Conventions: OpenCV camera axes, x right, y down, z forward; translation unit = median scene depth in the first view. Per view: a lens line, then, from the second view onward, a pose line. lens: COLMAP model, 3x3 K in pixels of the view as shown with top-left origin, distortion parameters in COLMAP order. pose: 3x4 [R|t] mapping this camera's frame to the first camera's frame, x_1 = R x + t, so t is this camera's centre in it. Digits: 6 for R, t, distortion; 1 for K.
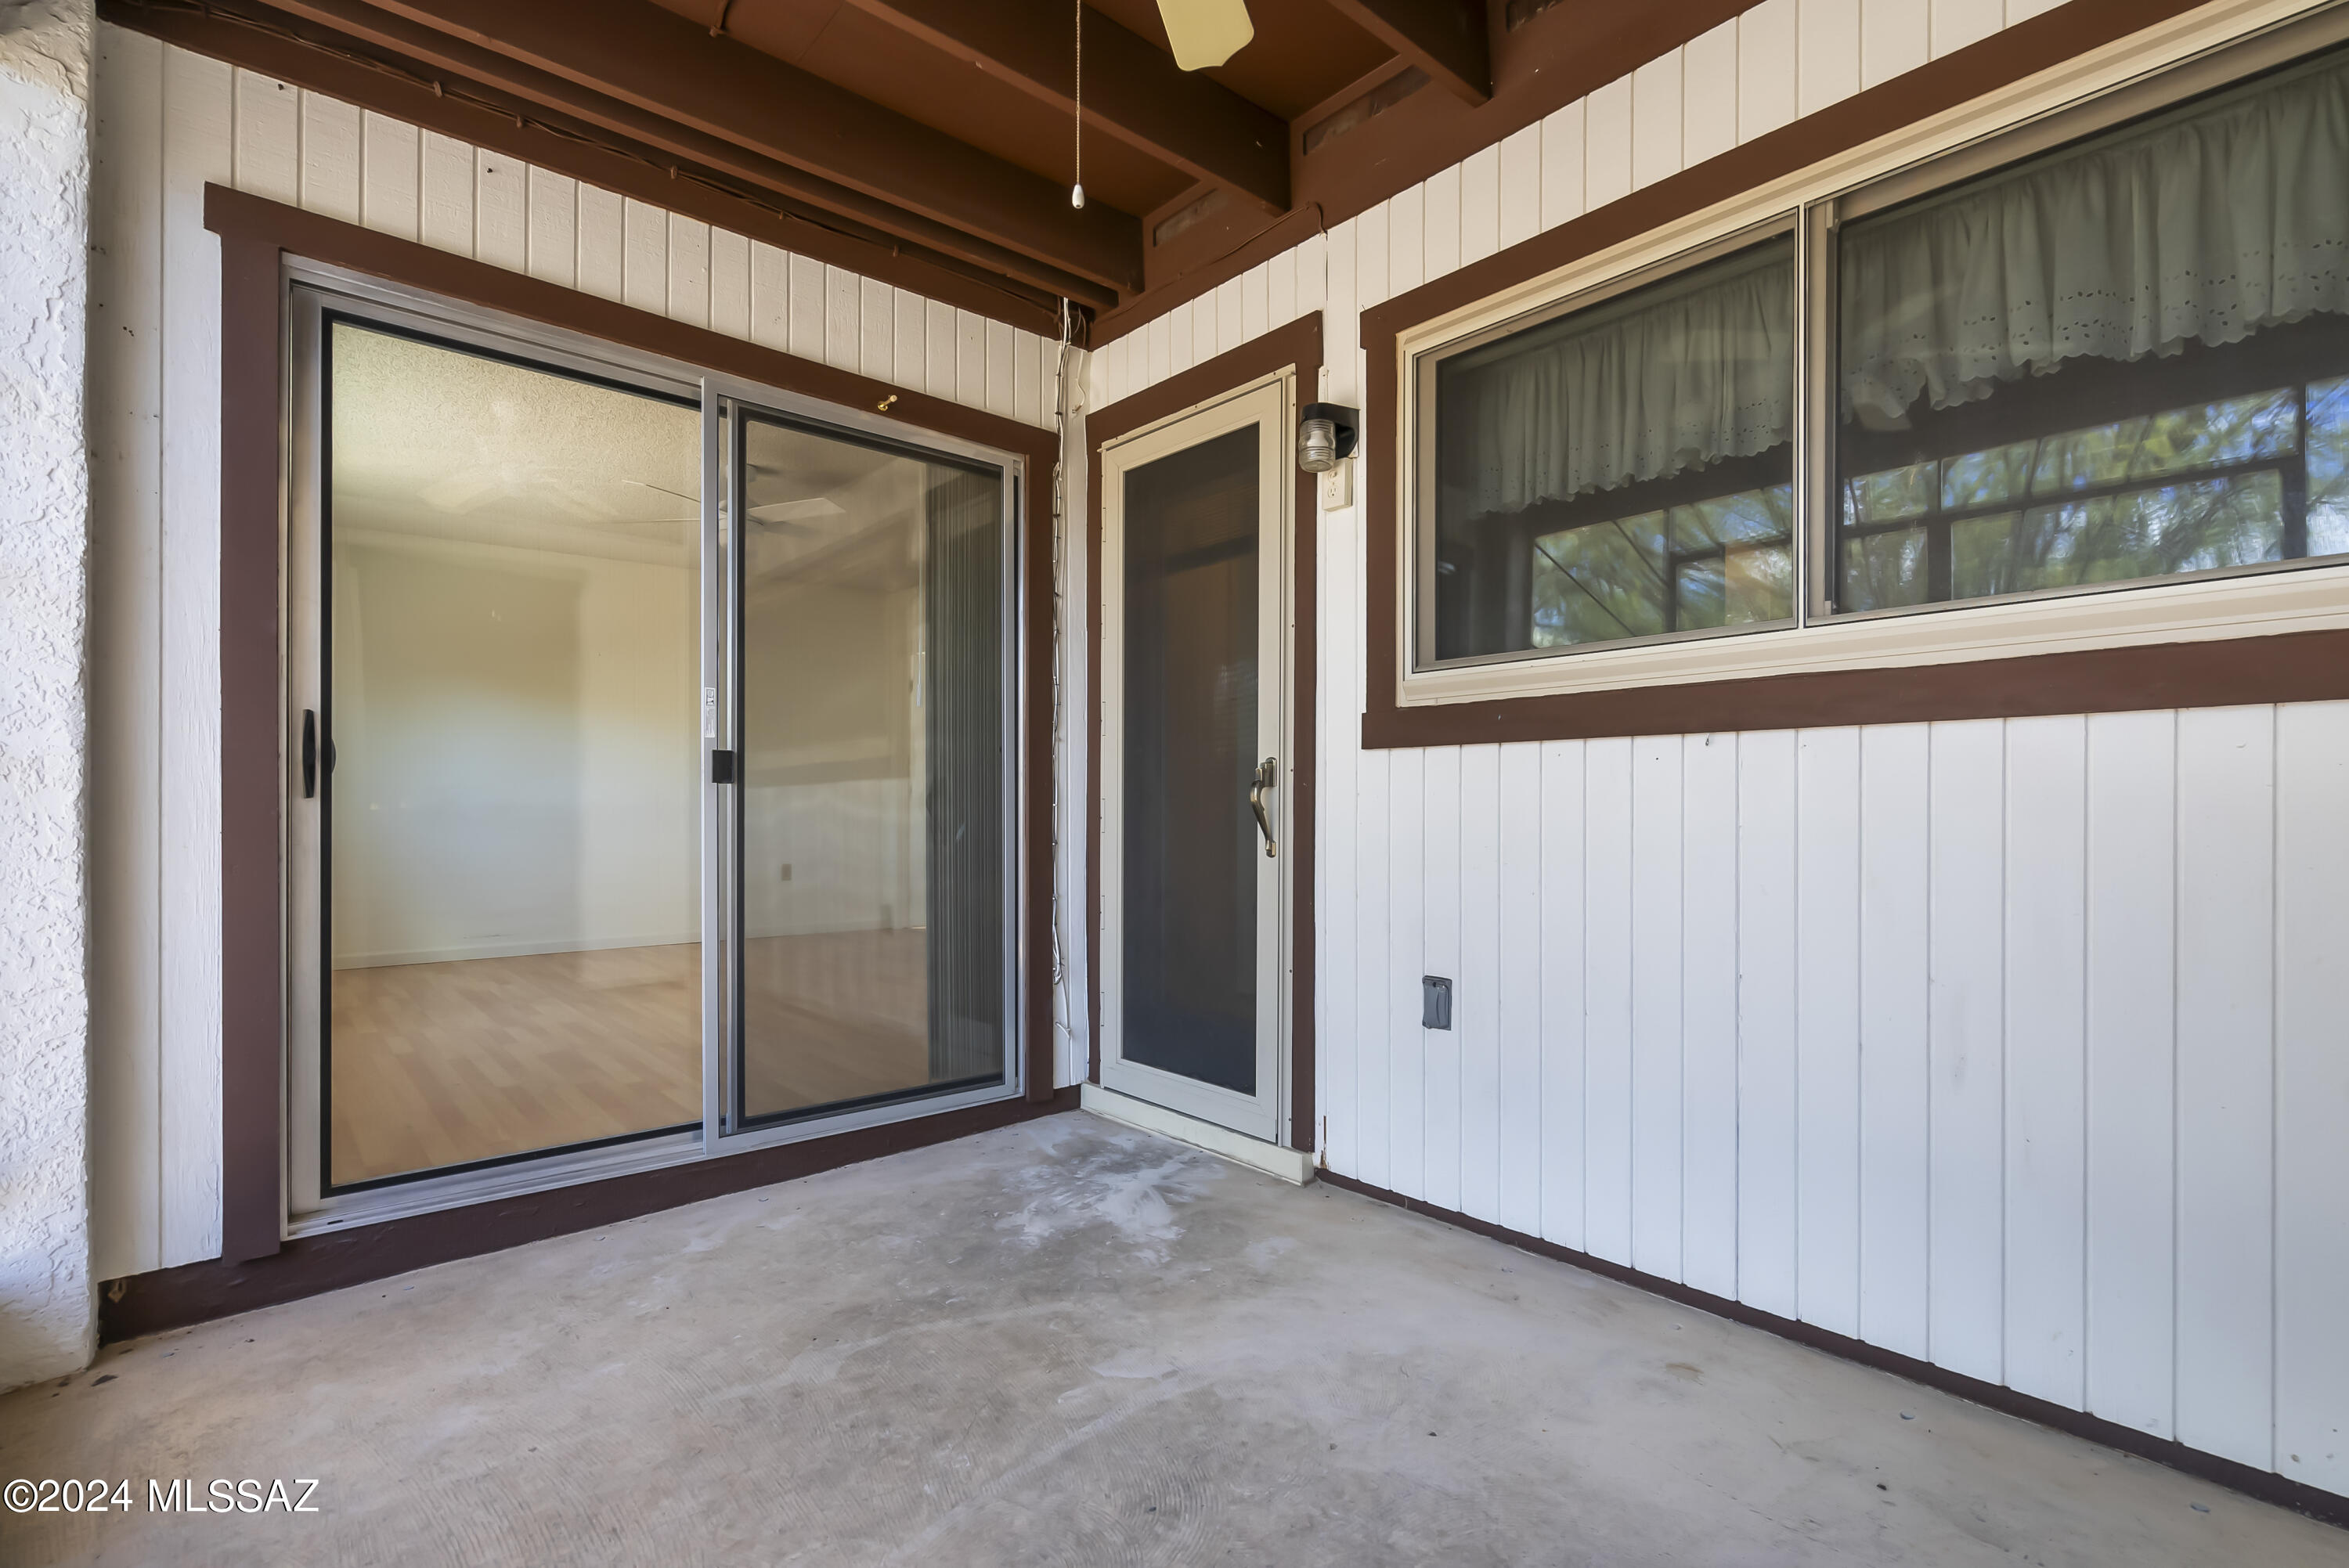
lens RADIAL K [[1082.4, 0, 1158.5], [0, 1082.4, 815.6], [0, 0, 1]] dist [-0.004665, 0.001027]
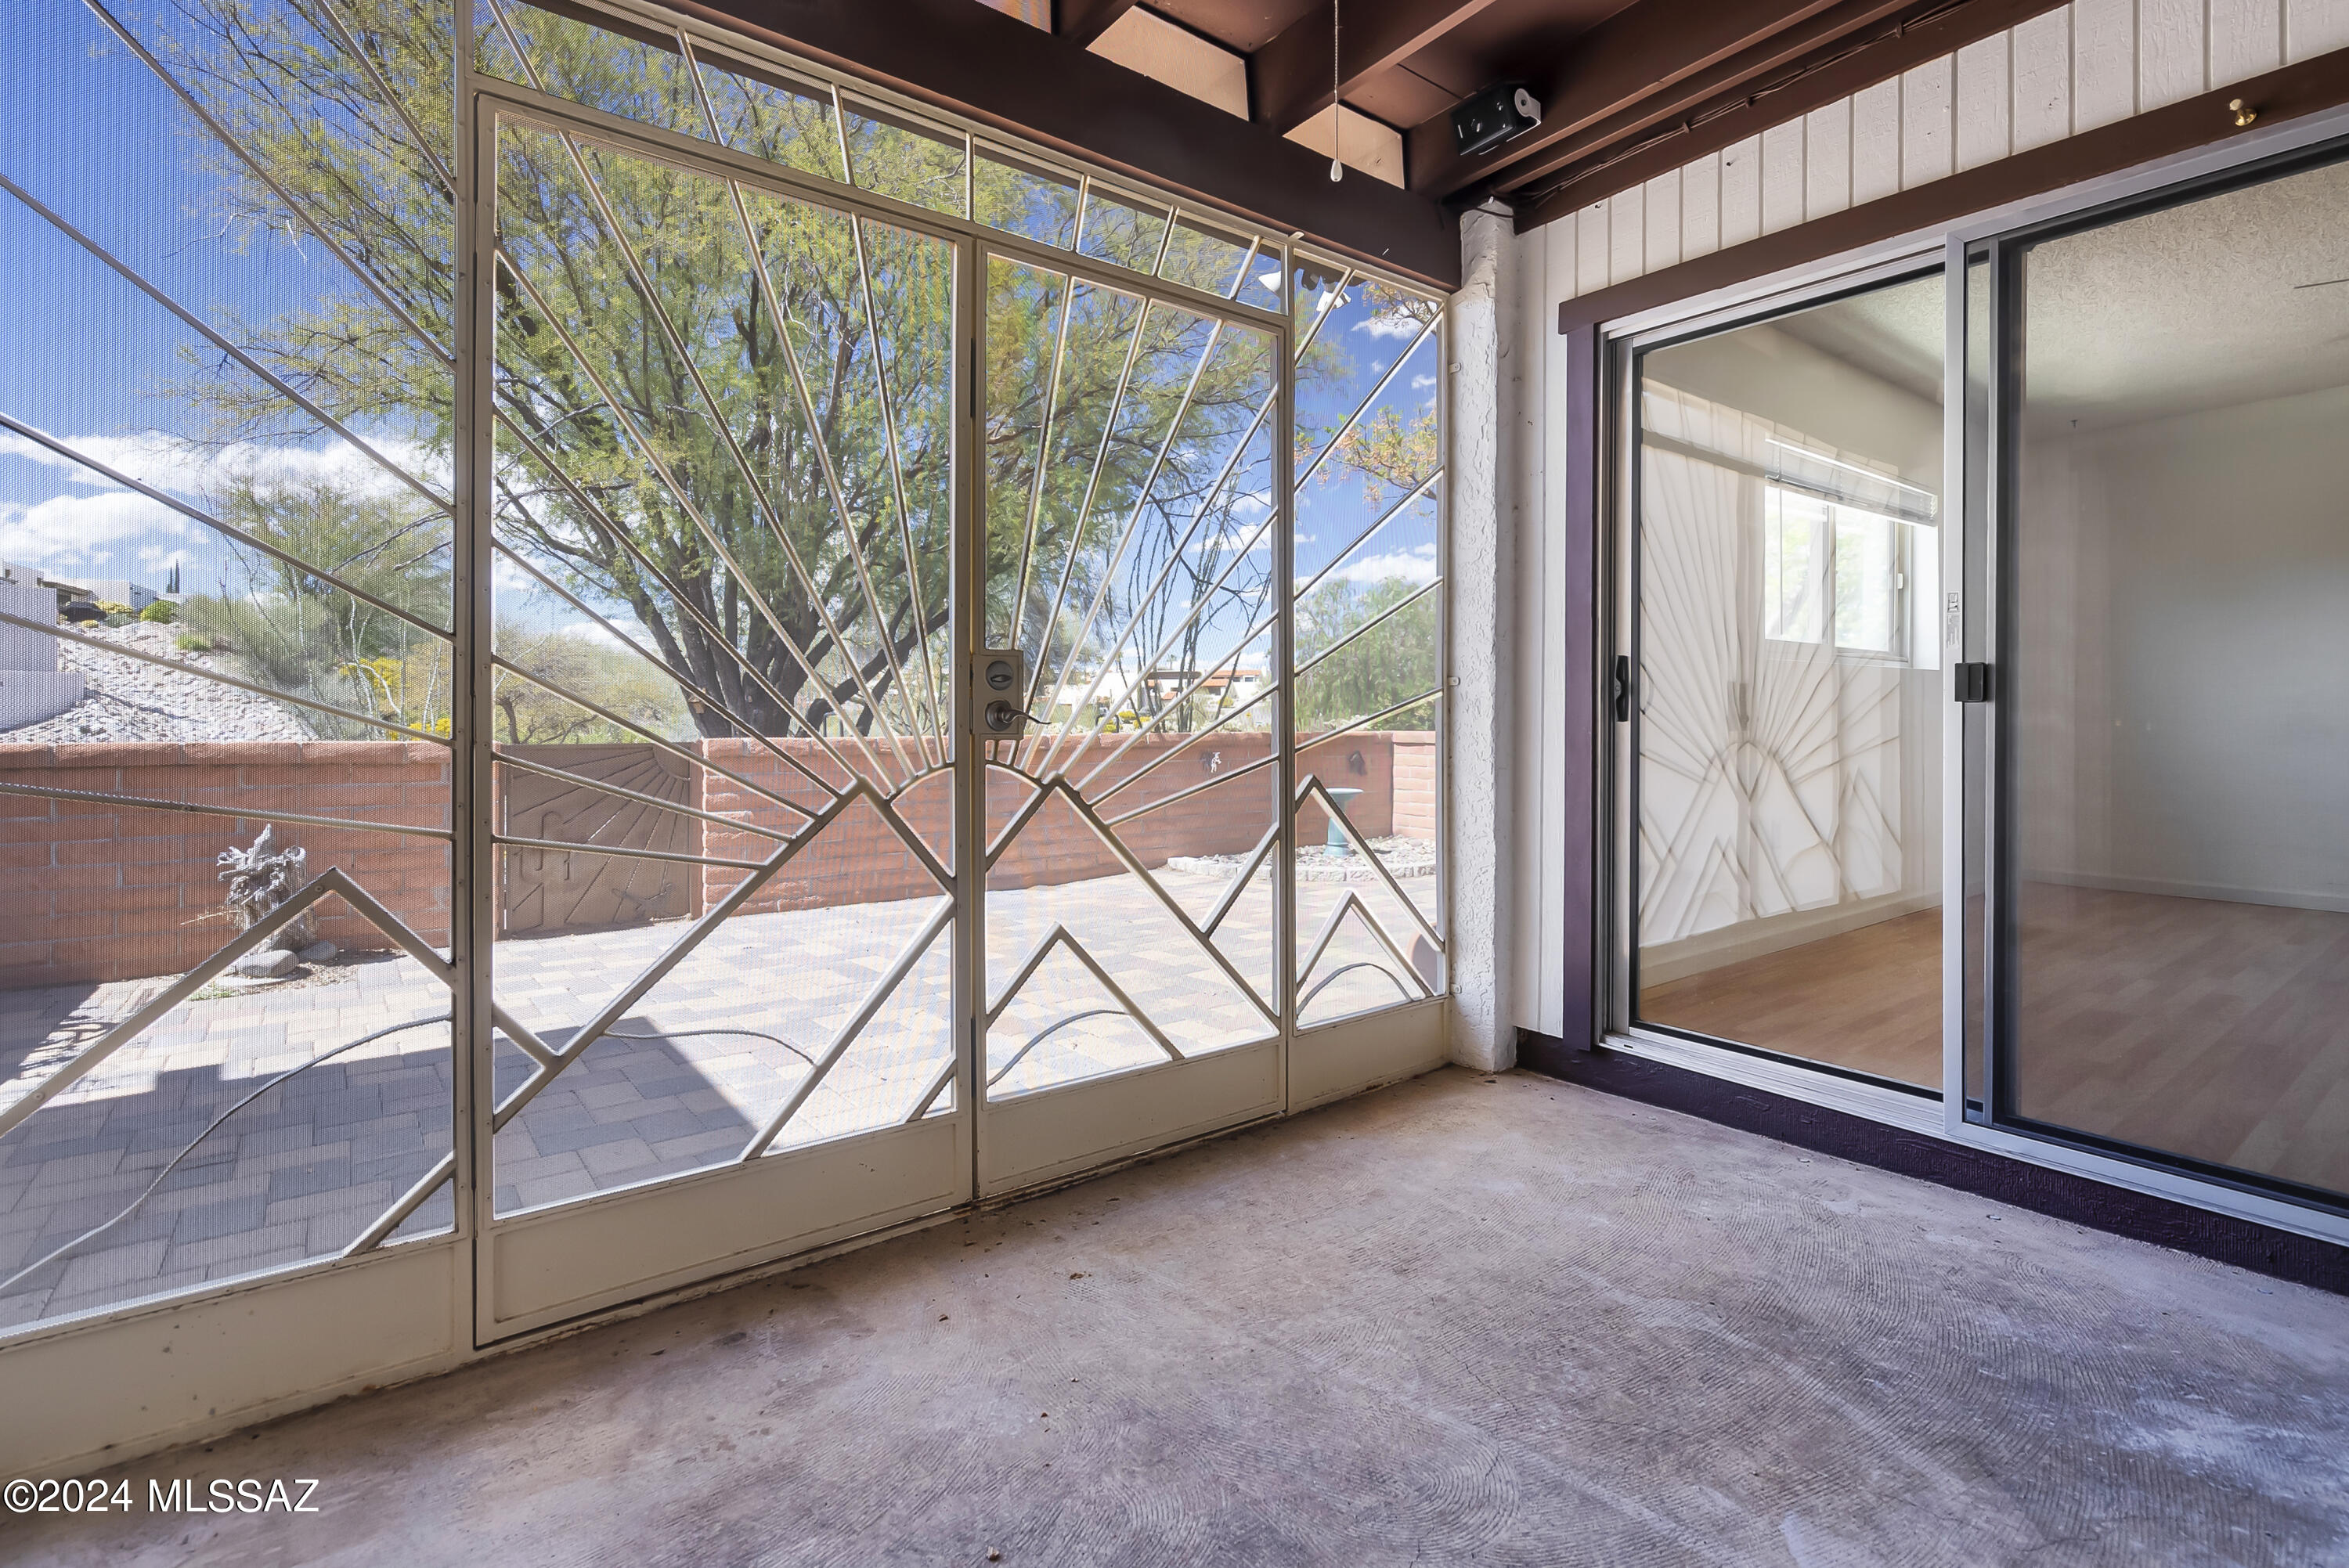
lens RADIAL K [[1082.4, 0, 1172.6], [0, 1082.4, 718.9], [0, 0, 1]] dist [-0.004665, 0.001027]
pose [[-0.062785, 0.000048, -0.998027, 0.587769], [-0.001736, 0.999998, 0.000157, -0.020097], [0.998026, 0.001742, -0.062785, 0.536770]]
